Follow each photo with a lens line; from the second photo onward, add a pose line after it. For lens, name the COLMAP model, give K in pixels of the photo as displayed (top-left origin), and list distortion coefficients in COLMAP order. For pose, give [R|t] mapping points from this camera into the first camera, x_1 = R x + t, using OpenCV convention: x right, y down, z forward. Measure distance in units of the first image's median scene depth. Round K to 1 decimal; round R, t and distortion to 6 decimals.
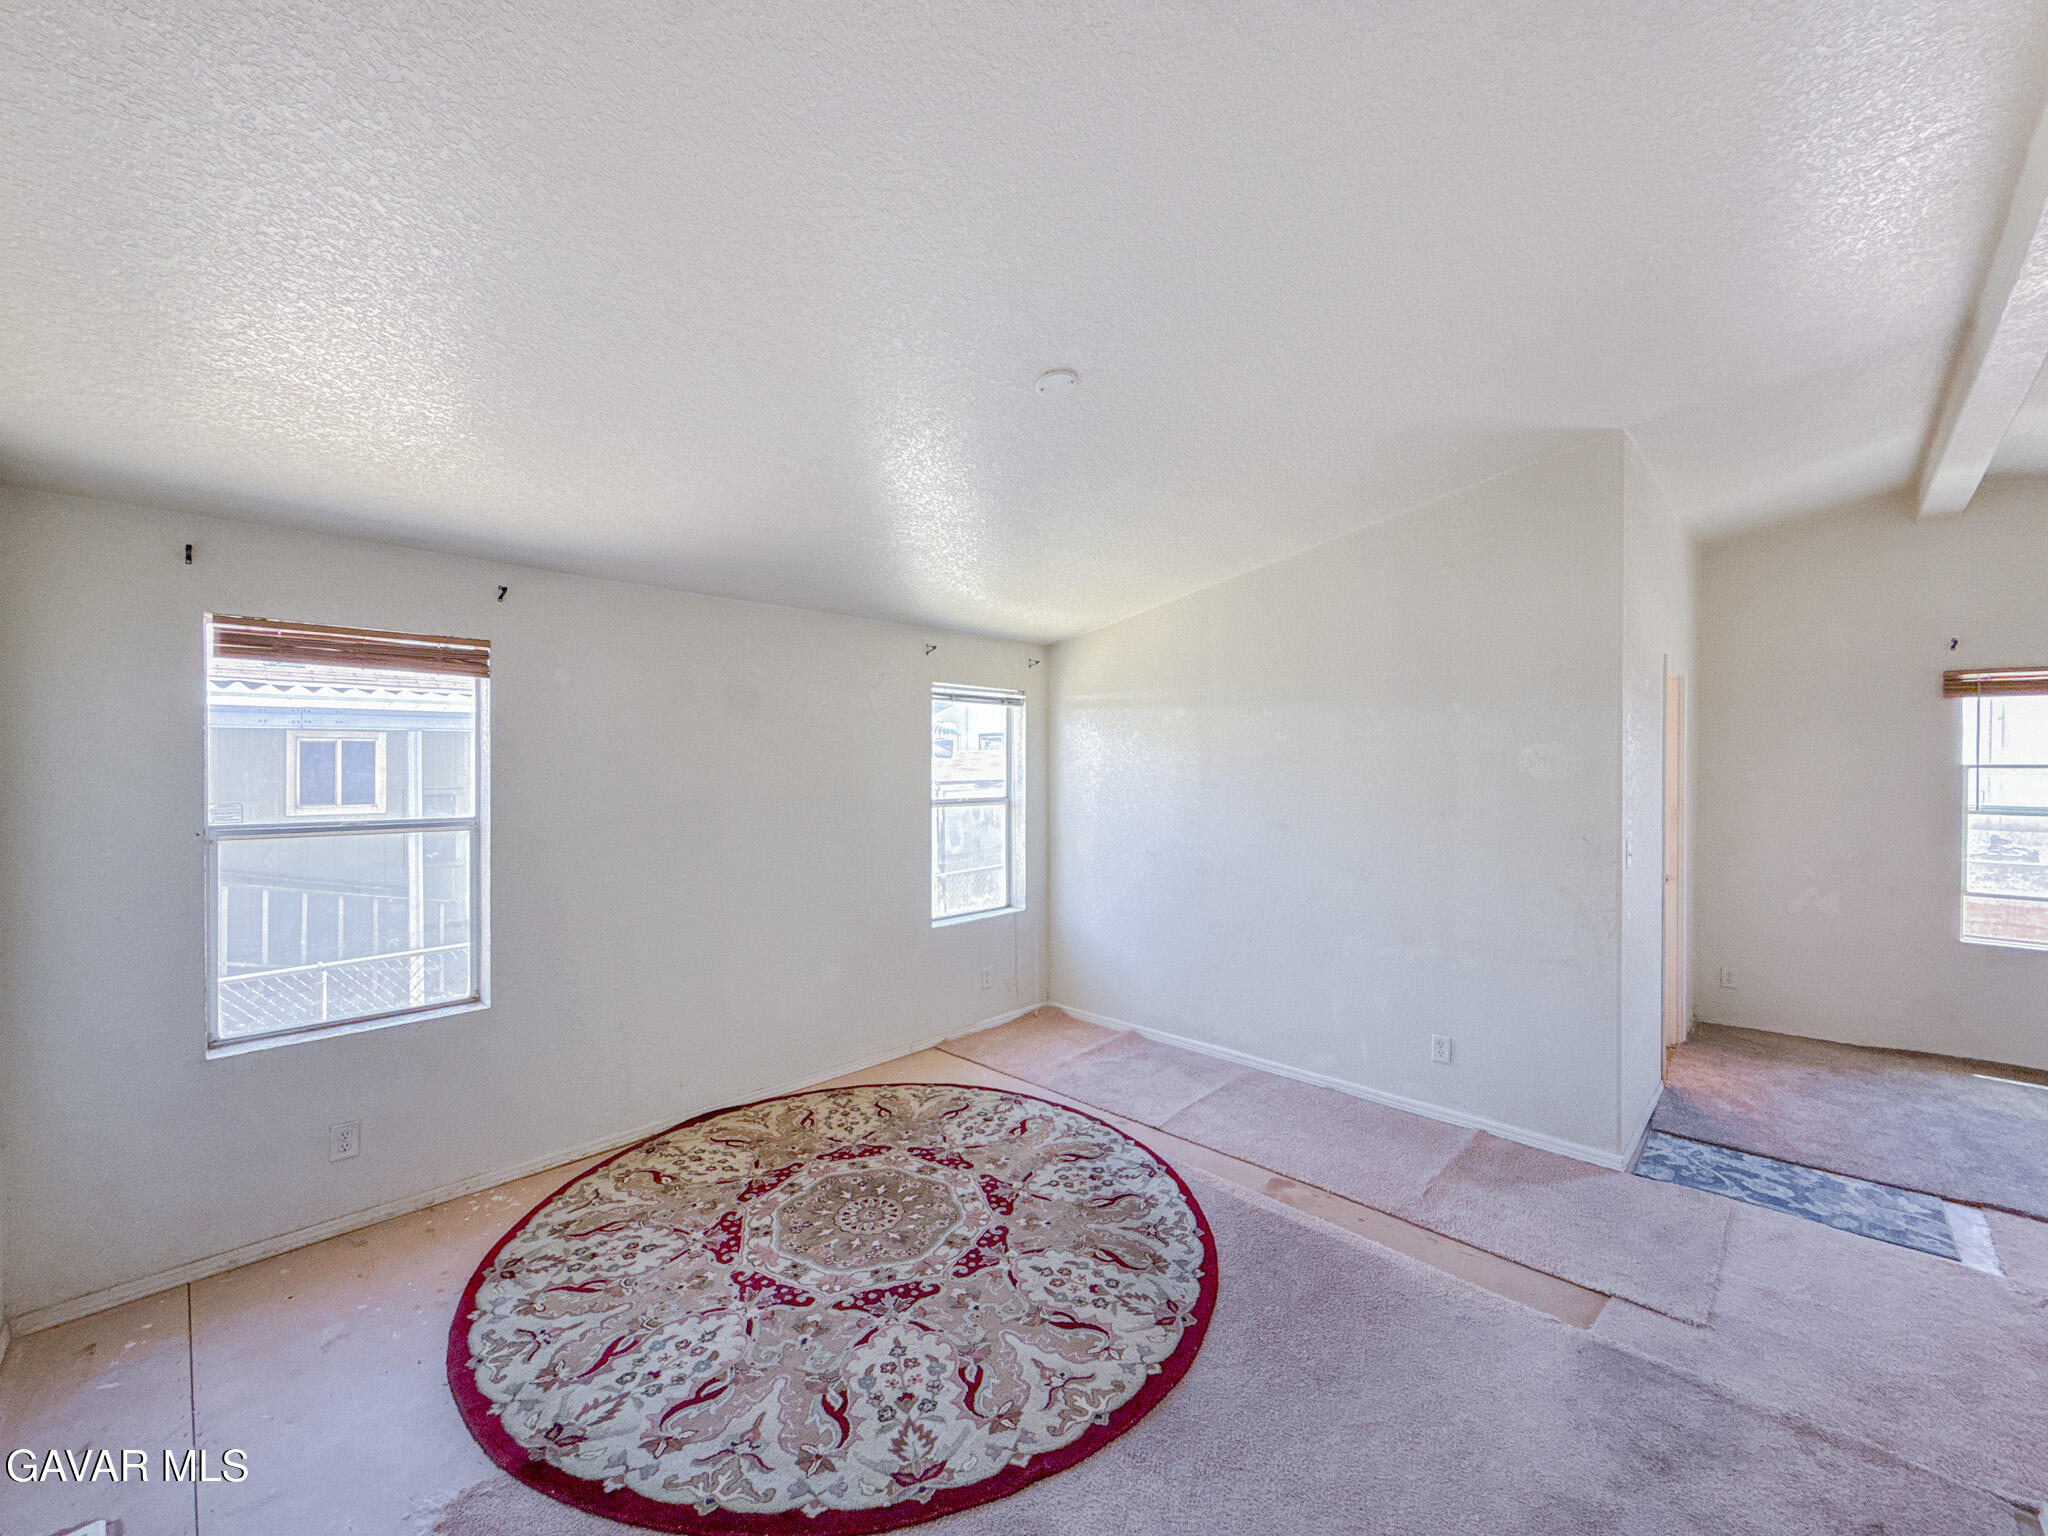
lens RADIAL K [[823.6, 0, 1031.6], [0, 823.6, 769.5], [0, 0, 1]] dist [0.000423, -0.000267]
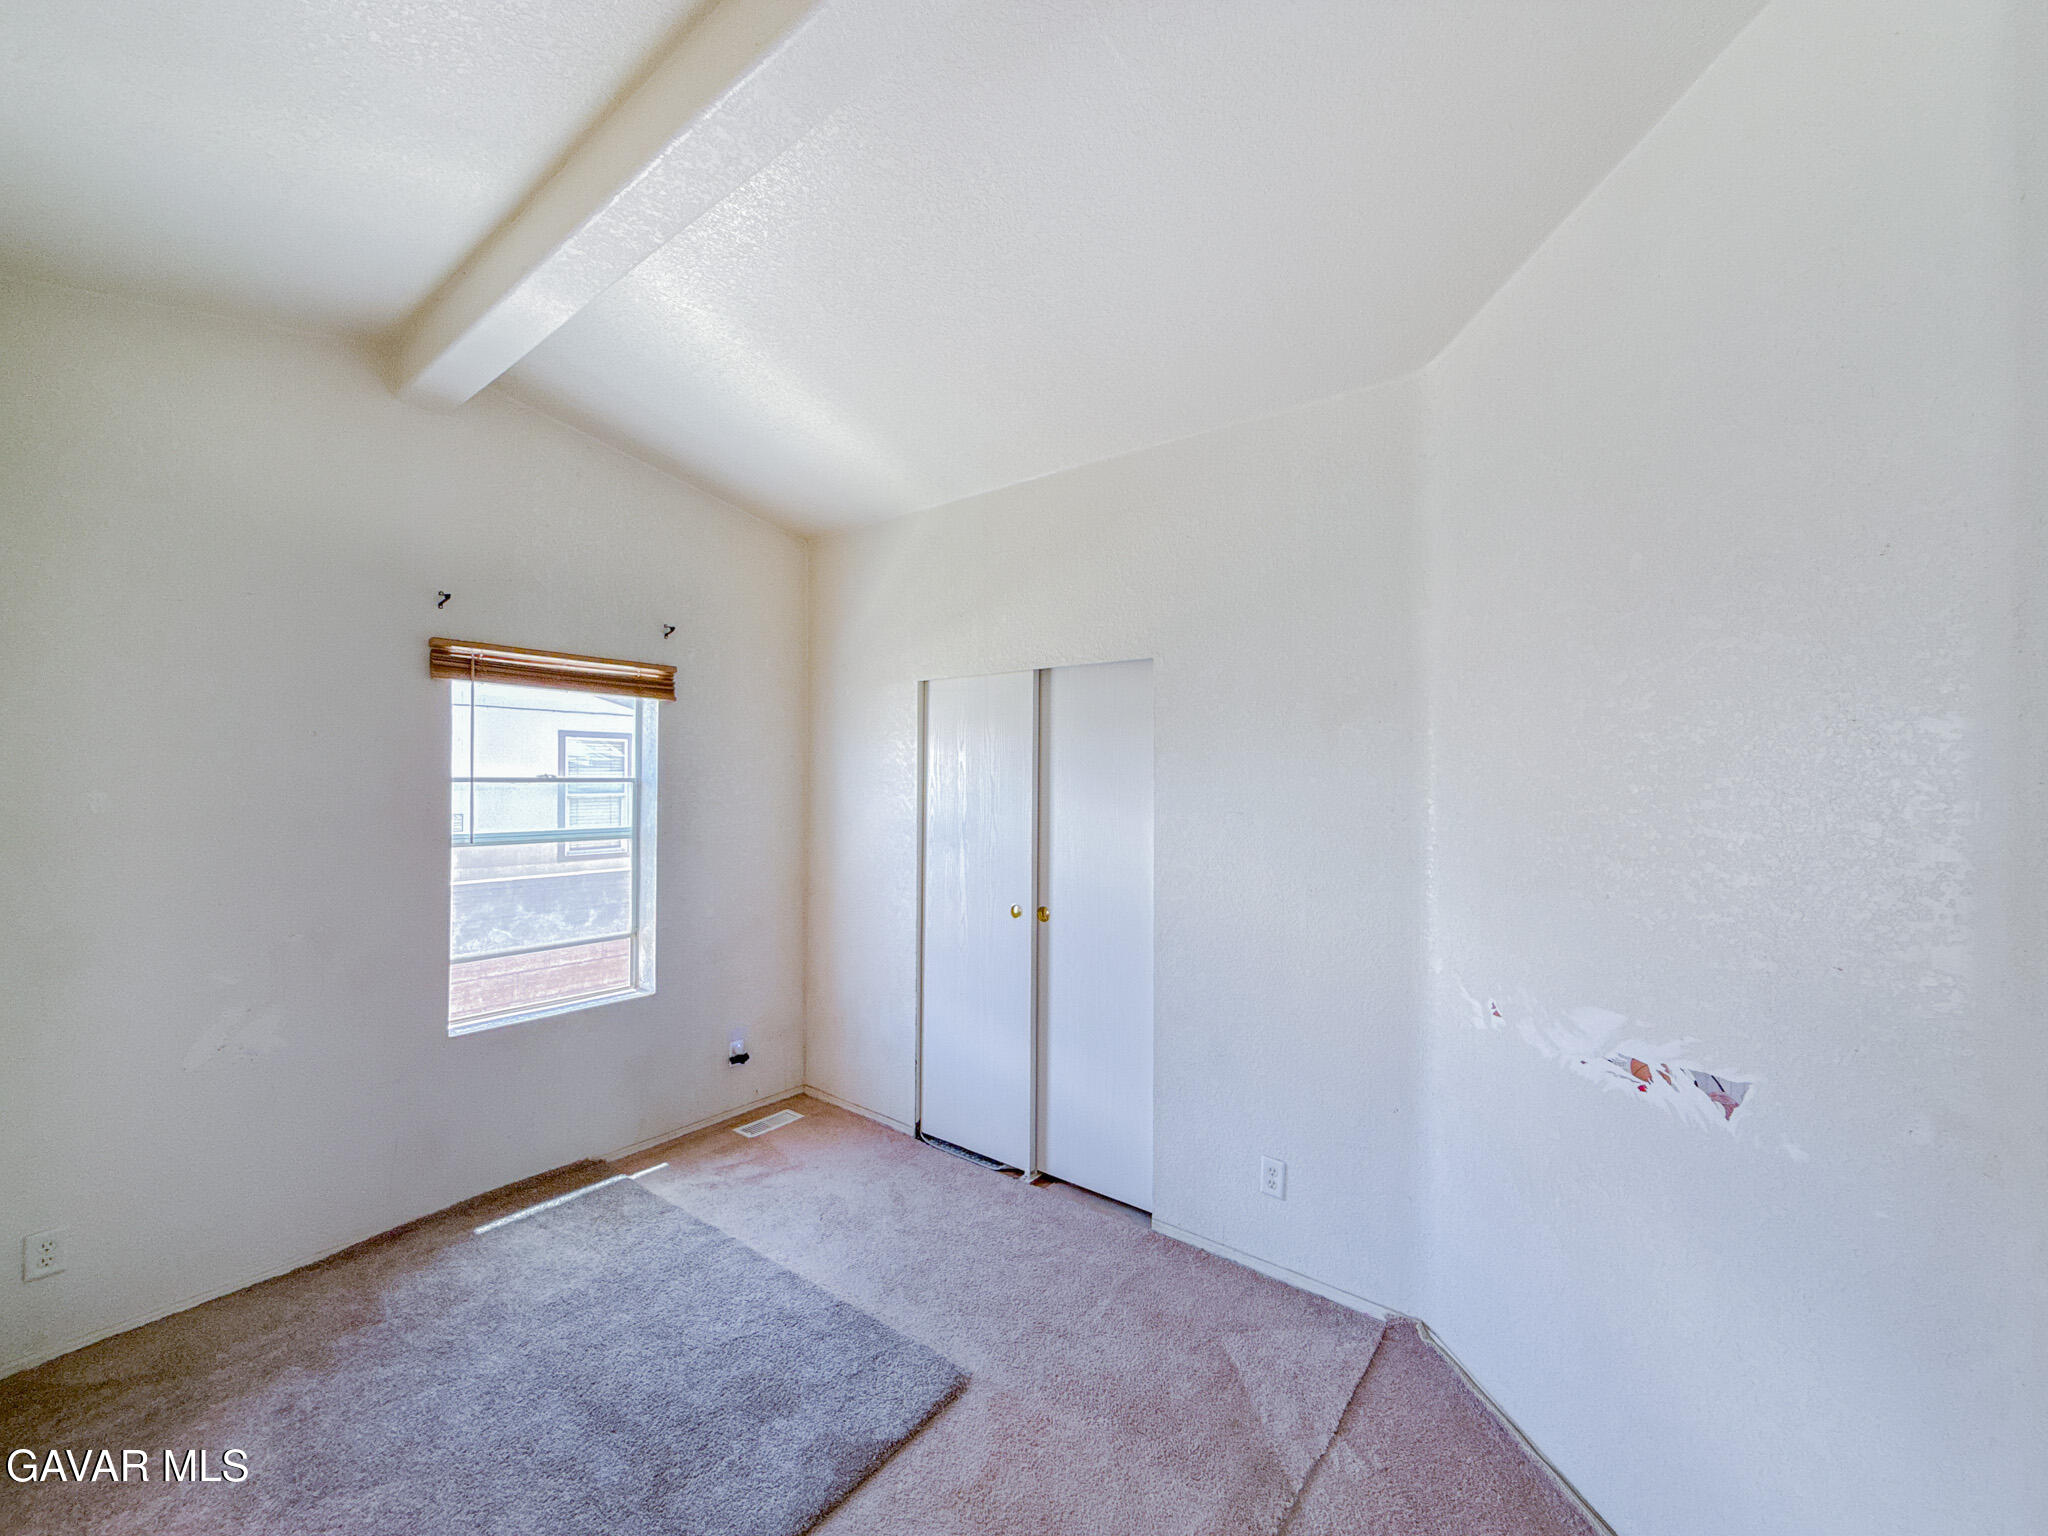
lens RADIAL K [[823.6, 0, 1031.6], [0, 823.6, 769.5], [0, 0, 1]] dist [0.000423, -0.000267]
pose [[-0.094073, 0.005137, 0.995552, 0.587166], [0.002390, 0.999985, -0.004934, -0.011320], [-0.995562, 0.001915, -0.094084, 0.853953]]
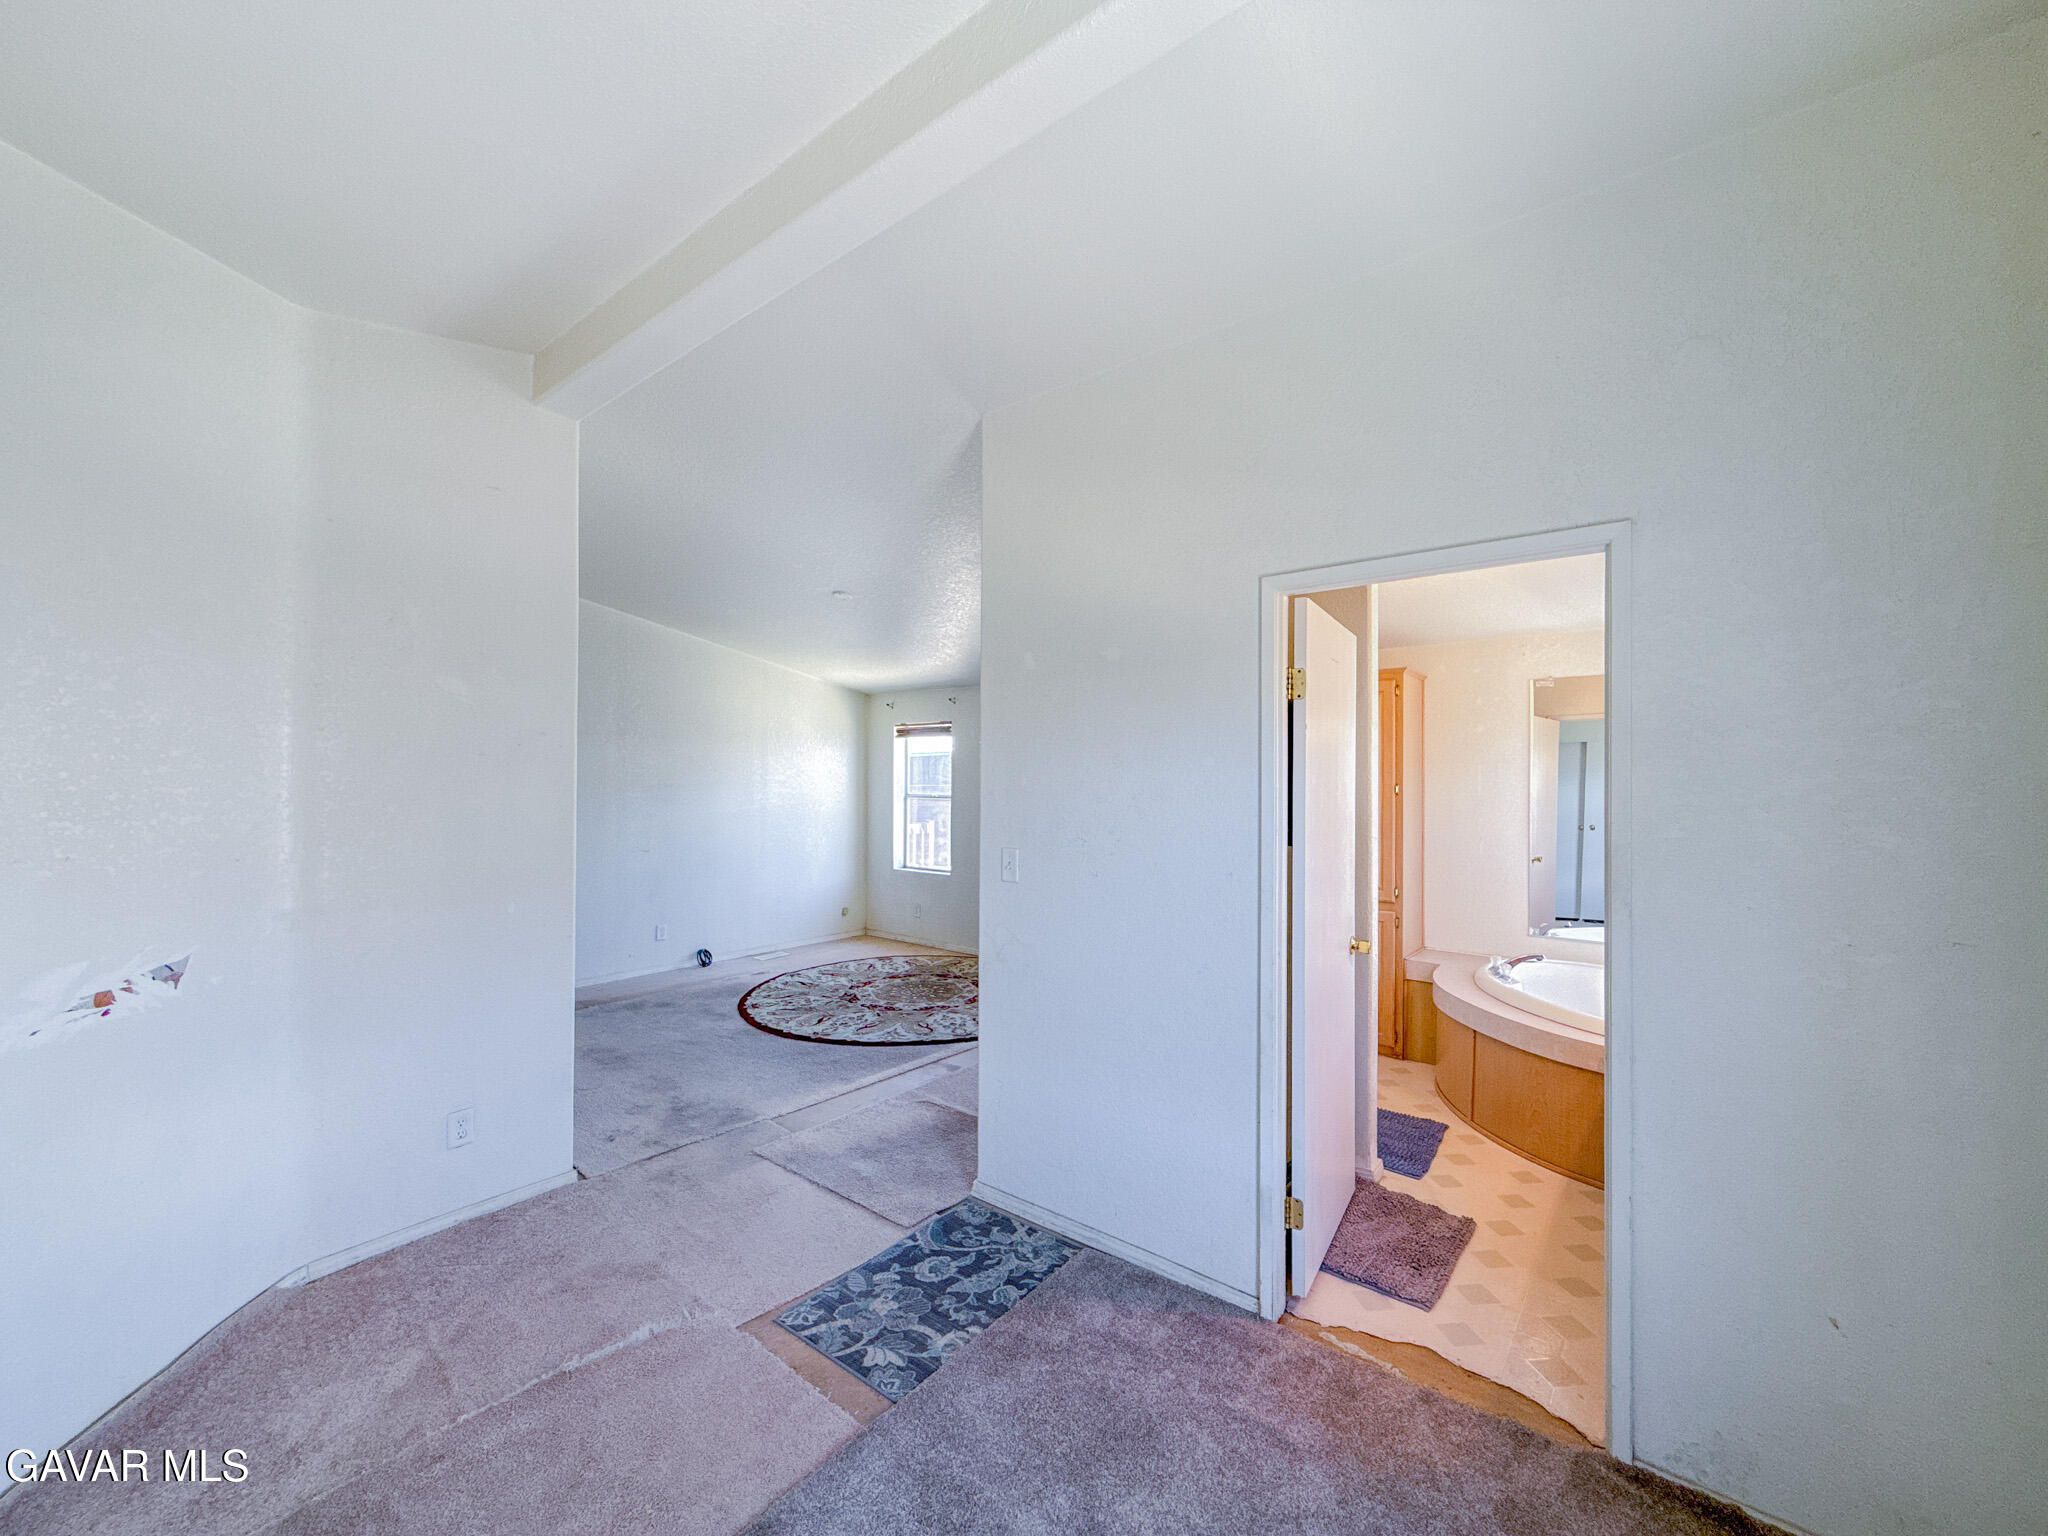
lens RADIAL K [[823.6, 0, 1031.6], [0, 823.6, 769.5], [0, 0, 1]] dist [0.000423, -0.000267]
pose [[0.089425, -0.010792, -0.995935, 1.821952], [-0.012073, 0.999856, -0.011918, 0.008312], [0.995920, 0.013090, 0.089282, 1.061442]]
